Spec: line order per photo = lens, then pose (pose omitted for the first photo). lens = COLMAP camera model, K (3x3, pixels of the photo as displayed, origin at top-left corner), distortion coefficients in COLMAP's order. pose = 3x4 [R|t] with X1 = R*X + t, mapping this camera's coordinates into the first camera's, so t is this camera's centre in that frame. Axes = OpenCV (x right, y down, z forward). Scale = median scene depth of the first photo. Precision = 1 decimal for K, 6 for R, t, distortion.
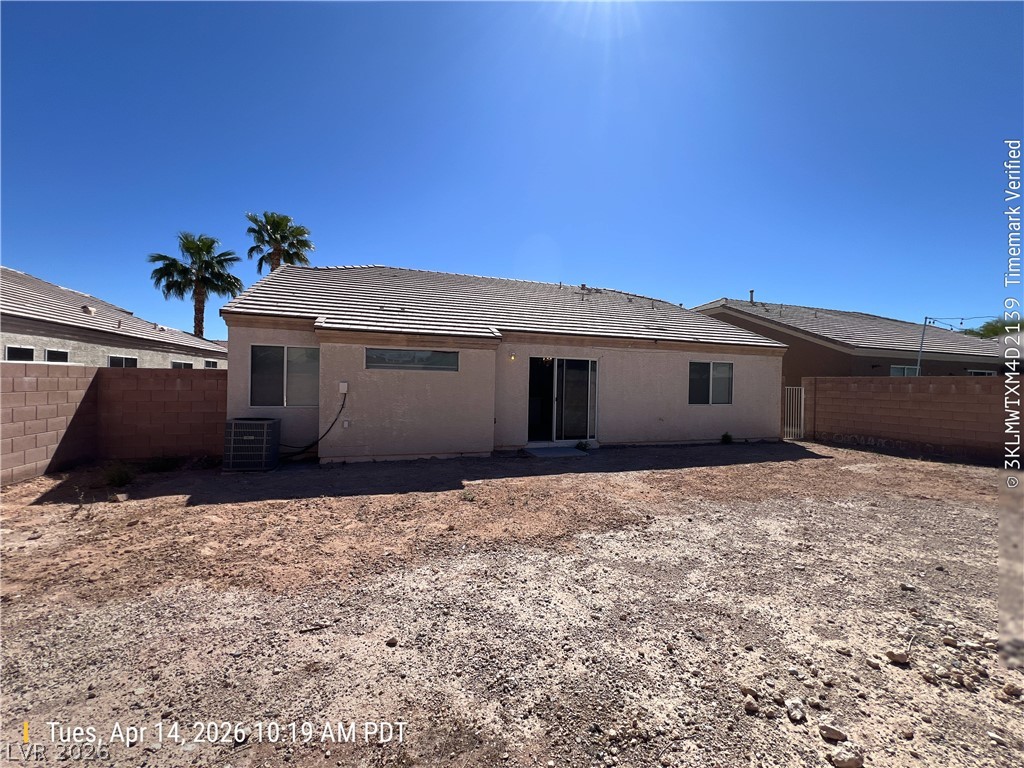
lens RADIAL K [[411.1, 0, 514.7], [0, 411.1, 386.8], [0, 0, 1]] dist [-0.001527, 0.000817]
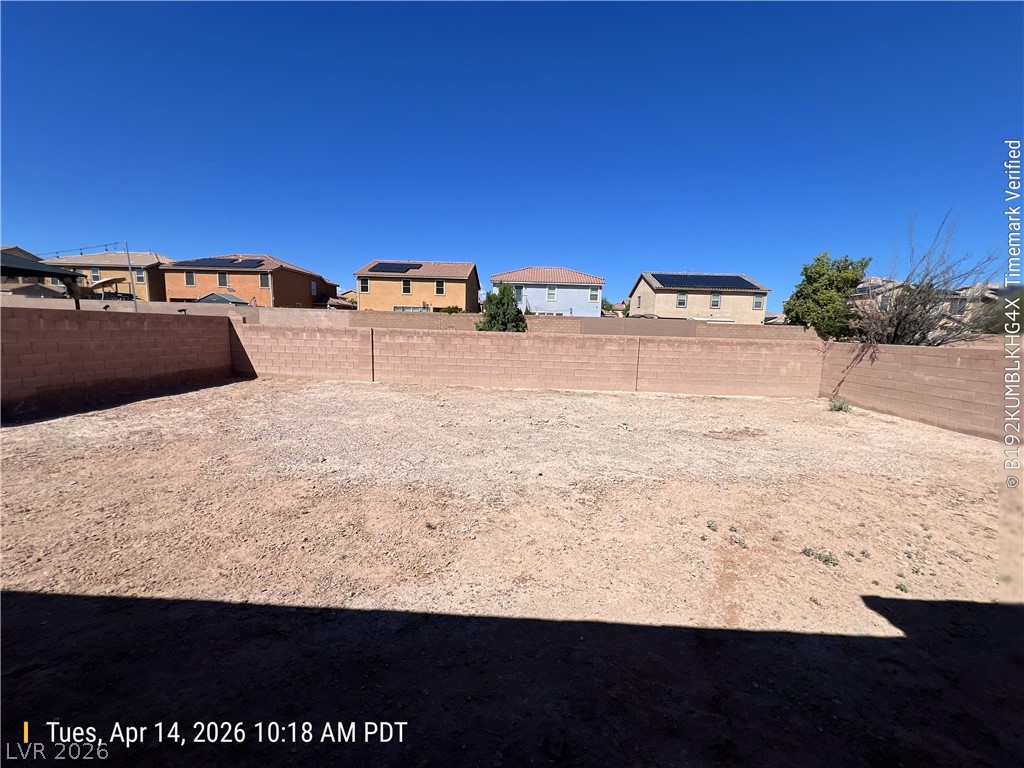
lens RADIAL K [[411.1, 0, 514.7], [0, 411.1, 386.8], [0, 0, 1]] dist [-0.001527, 0.000817]
pose [[-0.935803, -0.094693, 0.339566, 0.164227], [-0.044561, 0.987296, 0.152518, -0.070864], [-0.349695, 0.127596, -0.928134, 2.231023]]
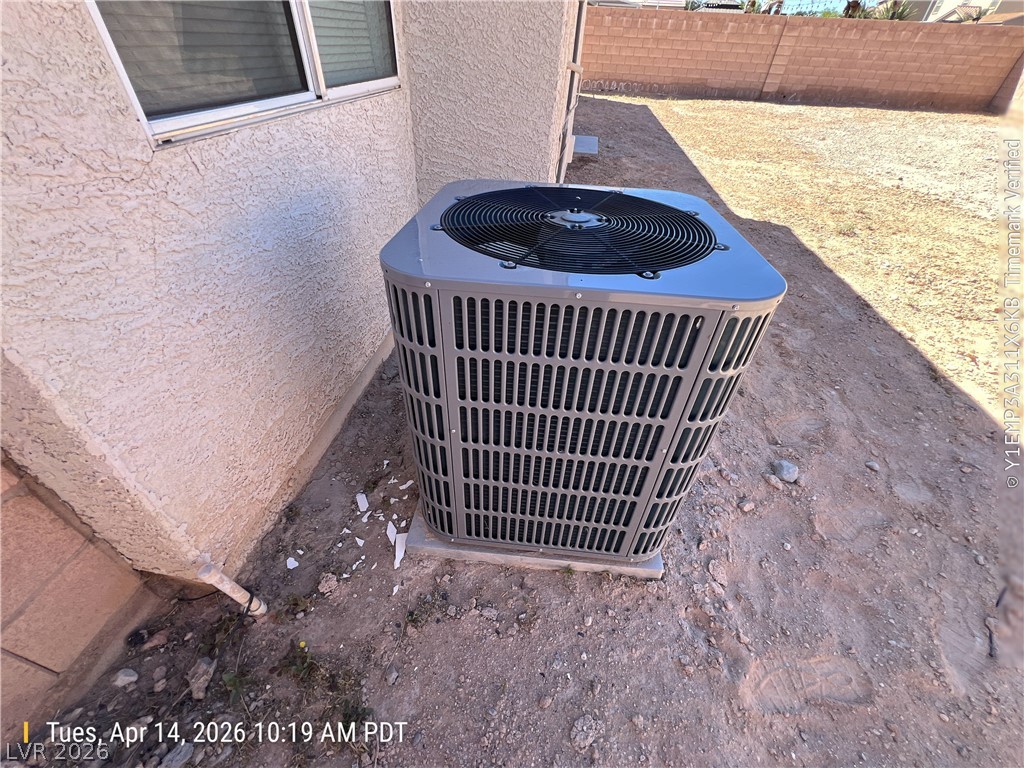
lens RADIAL K [[411.1, 0, 514.7], [0, 411.1, 386.8], [0, 0, 1]] dist [-0.001527, 0.000817]
pose [[0.451546, -0.577604, 0.680059, -1.240313], [-0.026029, 0.753334, 0.657123, 0.053069], [-0.891868, -0.314422, 0.325130, 1.555326]]
